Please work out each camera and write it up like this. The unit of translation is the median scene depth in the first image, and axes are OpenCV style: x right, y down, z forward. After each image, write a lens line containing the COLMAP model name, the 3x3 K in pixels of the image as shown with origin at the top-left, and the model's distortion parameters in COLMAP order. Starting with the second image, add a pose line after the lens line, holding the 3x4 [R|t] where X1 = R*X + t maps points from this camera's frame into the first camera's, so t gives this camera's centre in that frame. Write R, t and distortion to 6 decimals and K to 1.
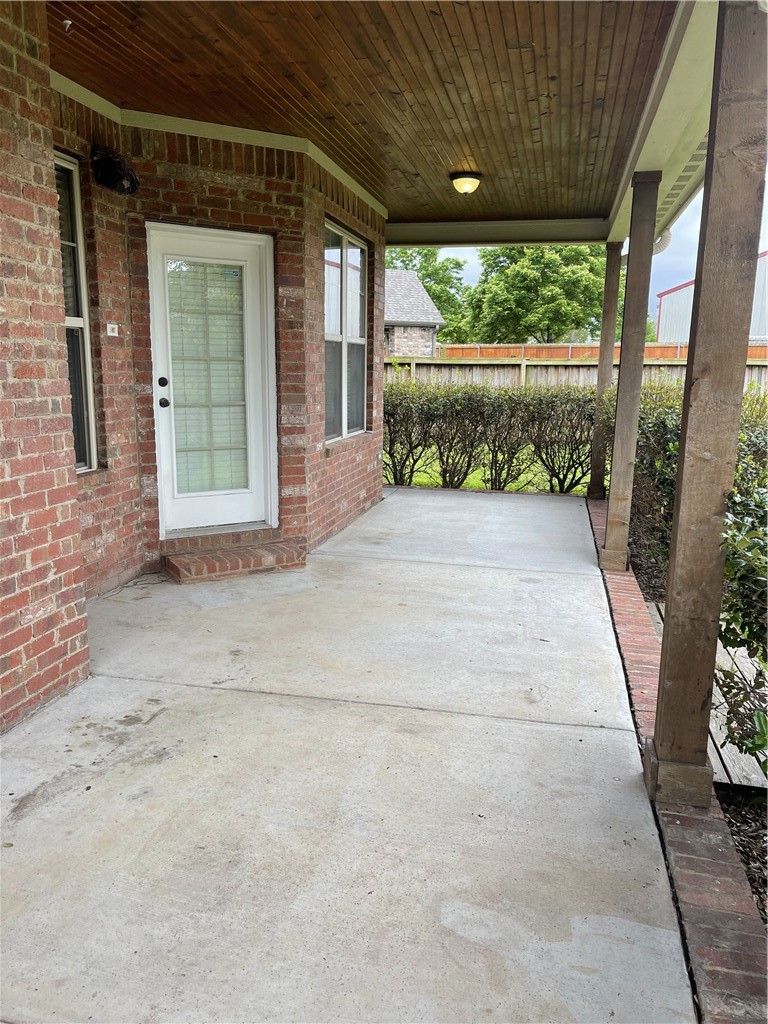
lens RADIAL K [[778.9, 0, 381.7], [0, 778.9, 516.8], [0, 0, 1]] dist [0.048424, -0.068121]
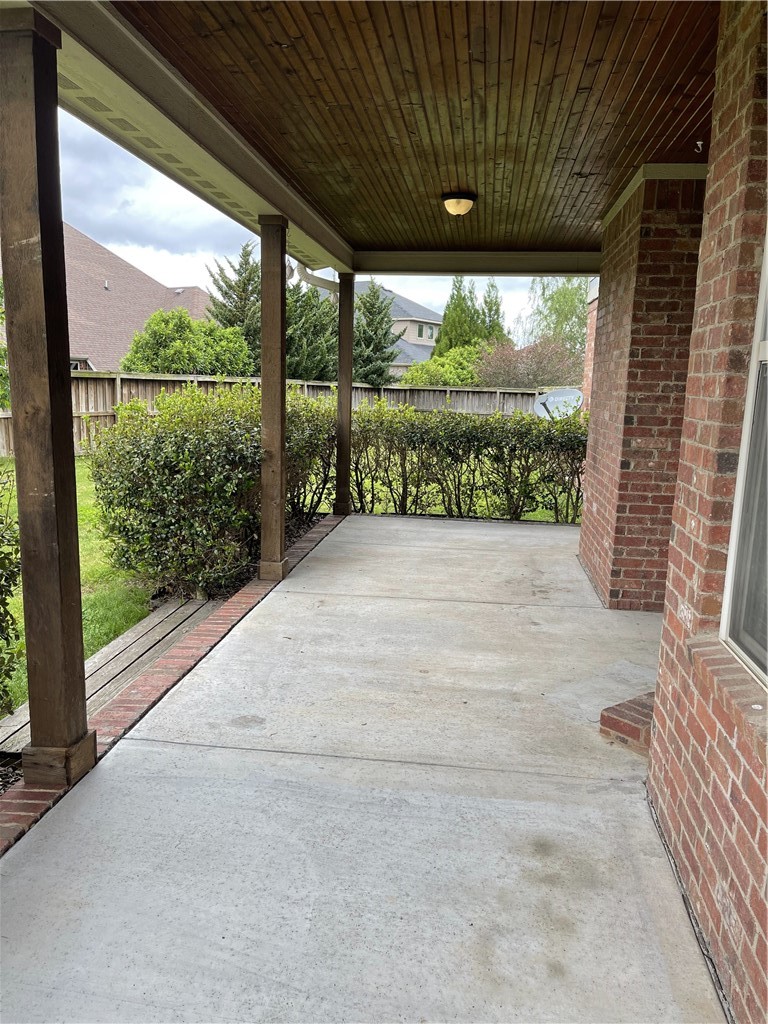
lens RADIAL K [[778.9, 0, 382.8], [0, 778.9, 511.7], [0, 0, 1]] dist [0.048424, -0.068121]
pose [[-0.994782, -0.026524, -0.098511, 0.180173], [-0.059638, 0.934626, 0.350595, -0.397913], [0.082772, 0.354641, -0.931332, 1.916988]]
